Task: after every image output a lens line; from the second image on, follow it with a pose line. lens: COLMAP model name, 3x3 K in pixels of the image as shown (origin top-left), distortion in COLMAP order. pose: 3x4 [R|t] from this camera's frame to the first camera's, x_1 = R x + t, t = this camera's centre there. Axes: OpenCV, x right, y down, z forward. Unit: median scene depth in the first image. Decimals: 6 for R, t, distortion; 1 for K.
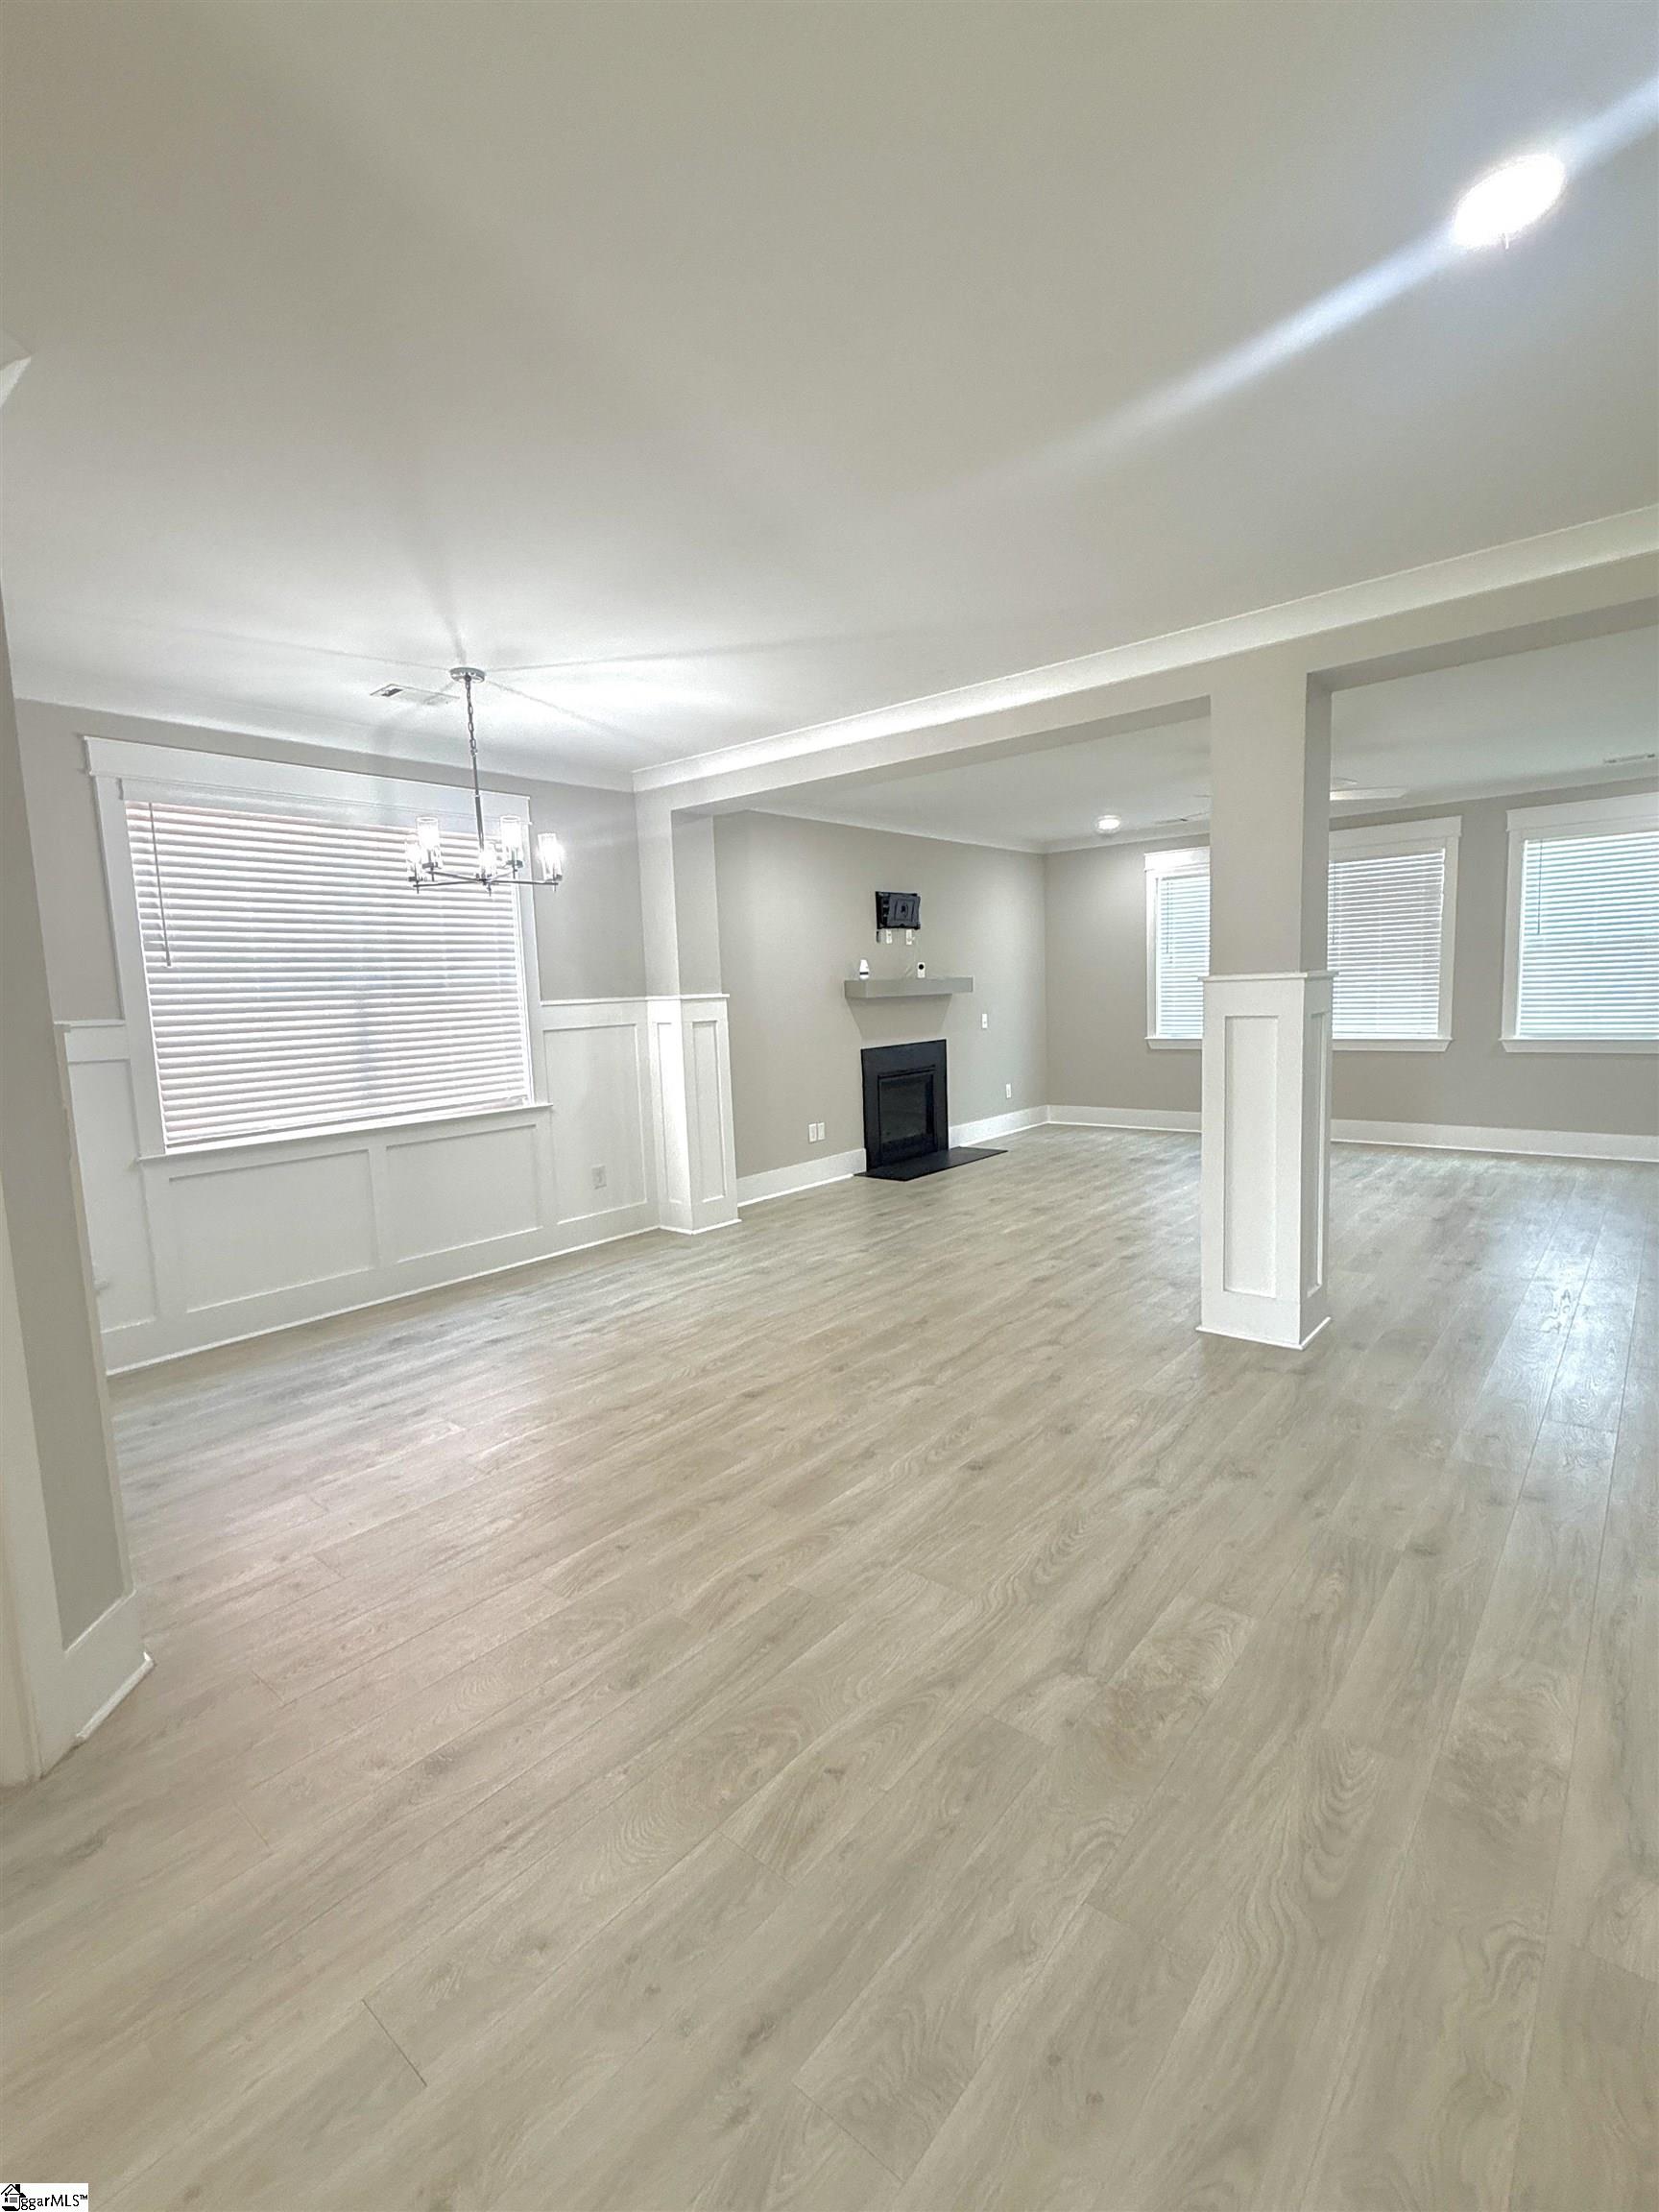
lens RADIAL K [[1011.4, 0, 828.7], [0, 1011.4, 1102.0], [0, 0, 1]] dist [-0.000190, 0.000018]
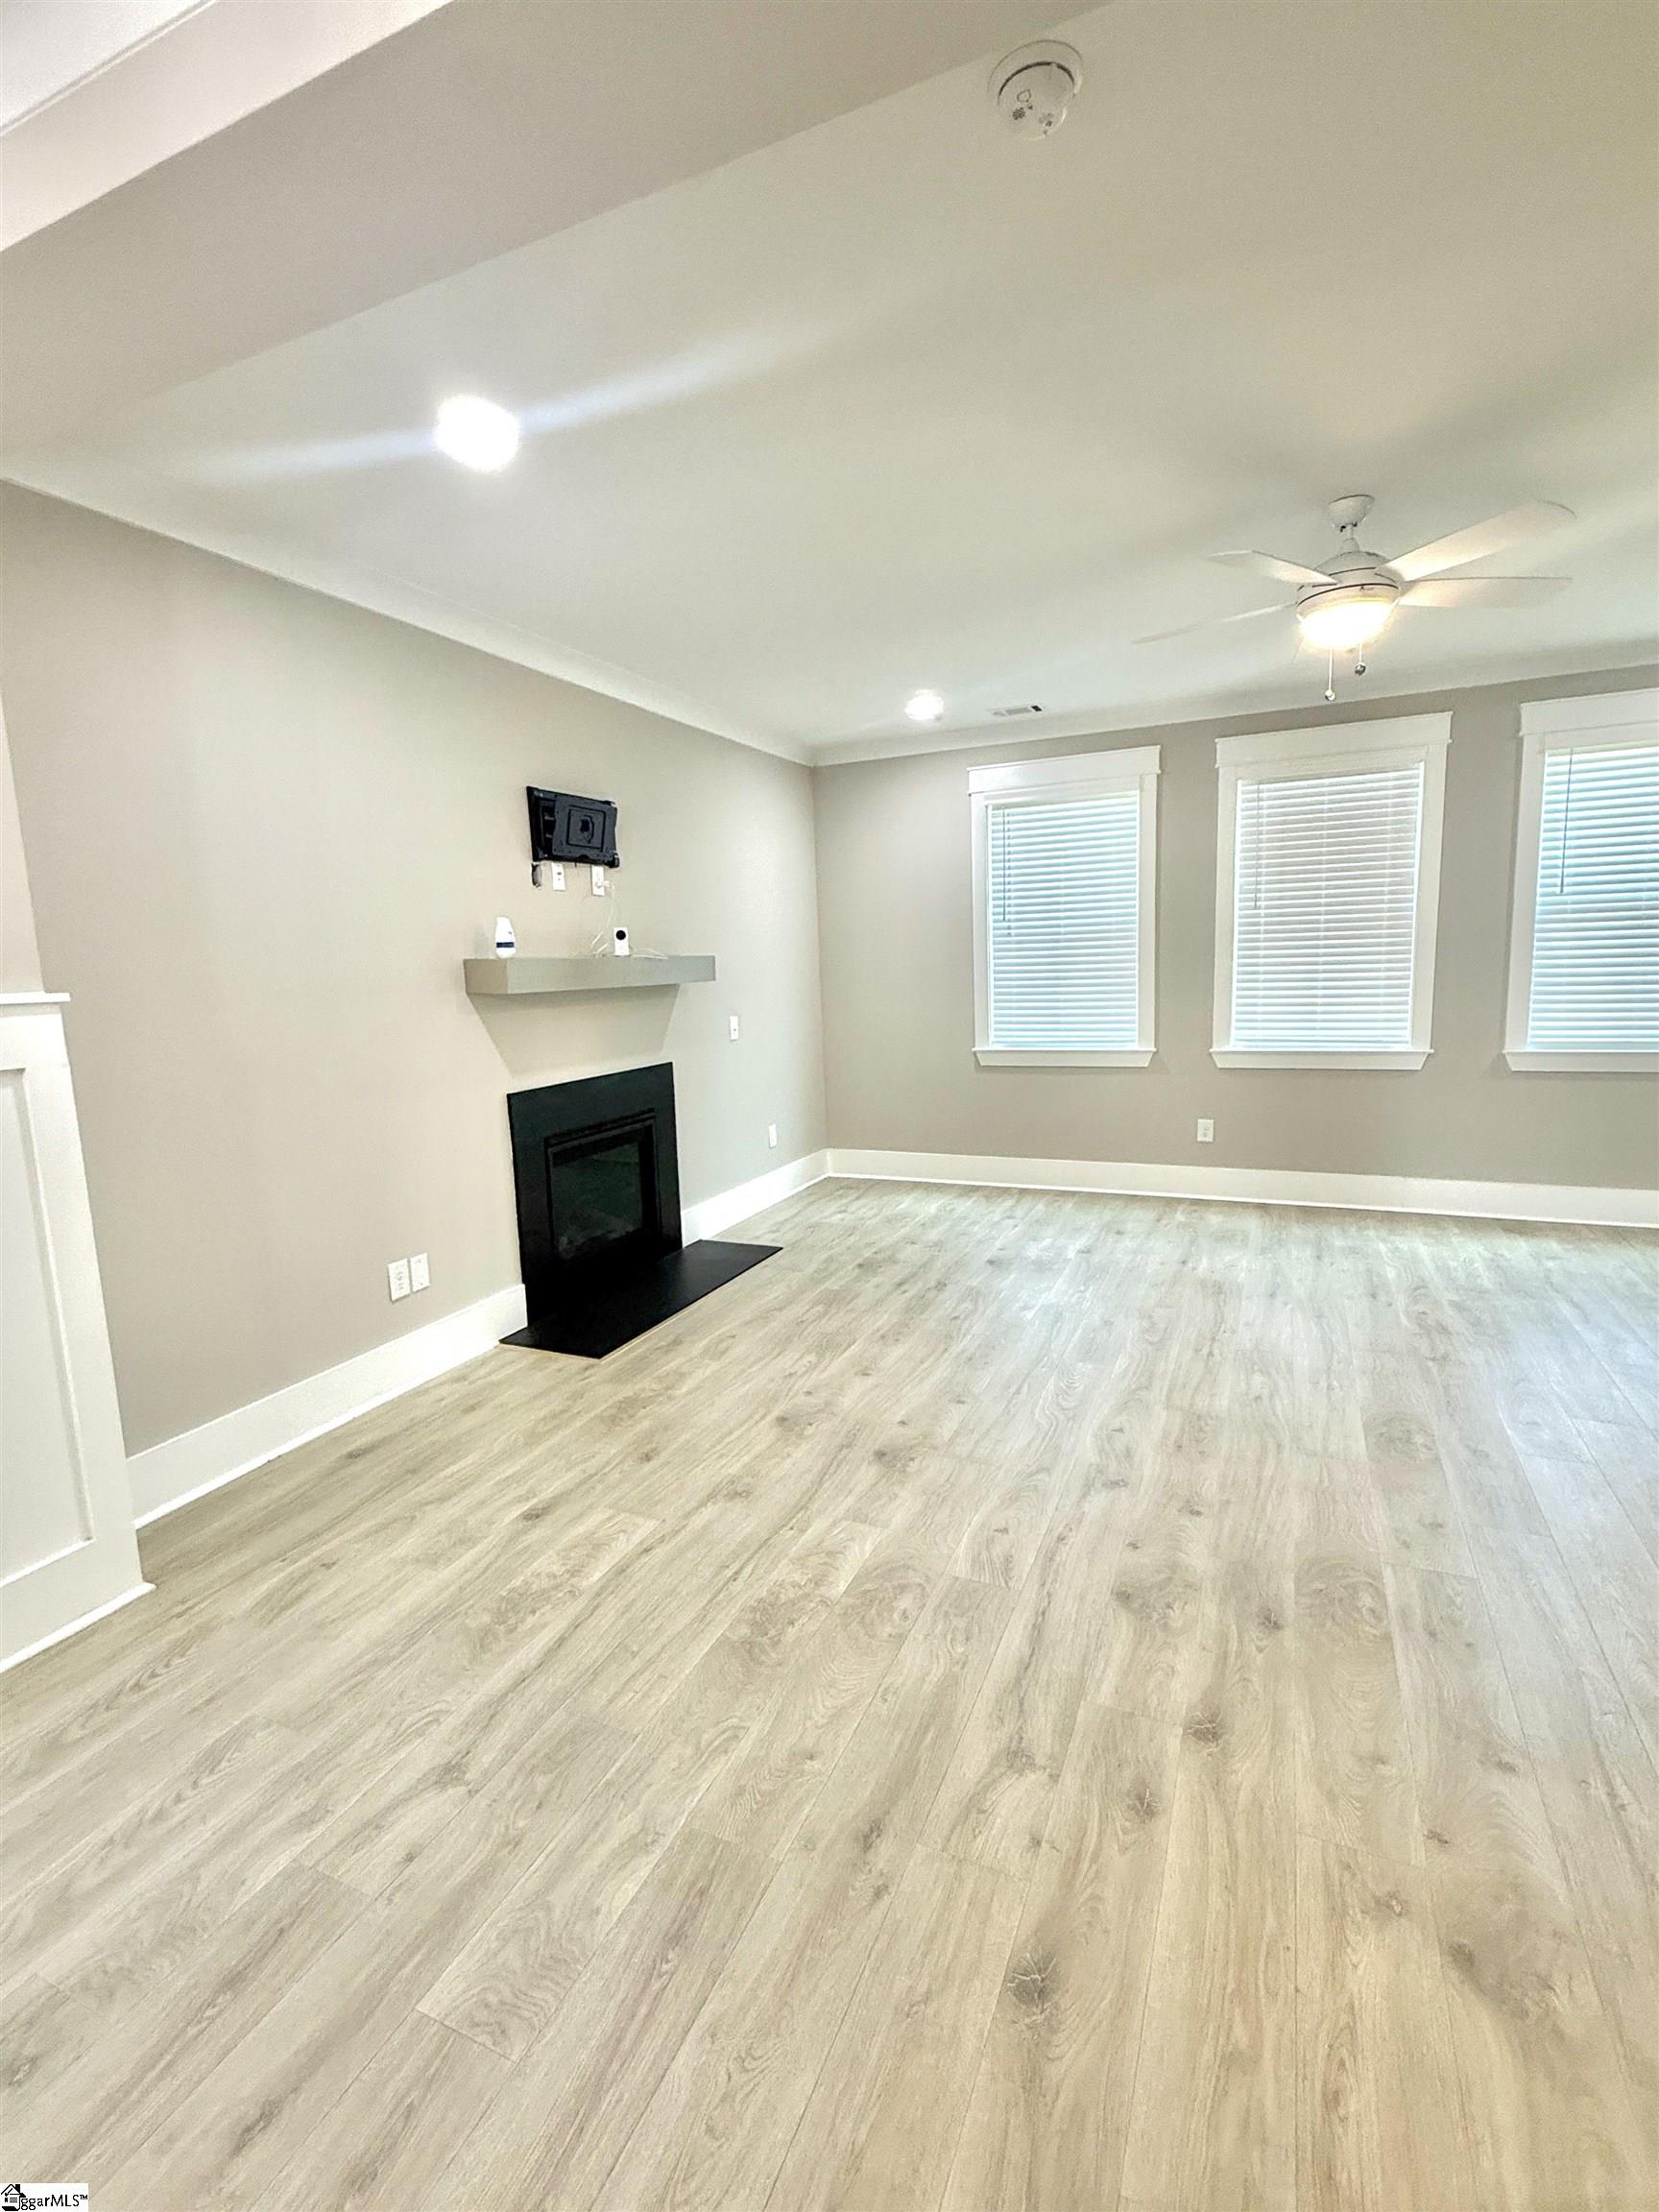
lens RADIAL K [[1011.4, 0, 828.7], [0, 1011.4, 1102.0], [0, 0, 1]] dist [-0.000190, 0.000018]
pose [[0.963008, -0.033161, 0.267426, 0.051021], [0.028755, 0.999379, 0.020379, -0.053031], [-0.267936, -0.011935, 0.963363, 0.455890]]
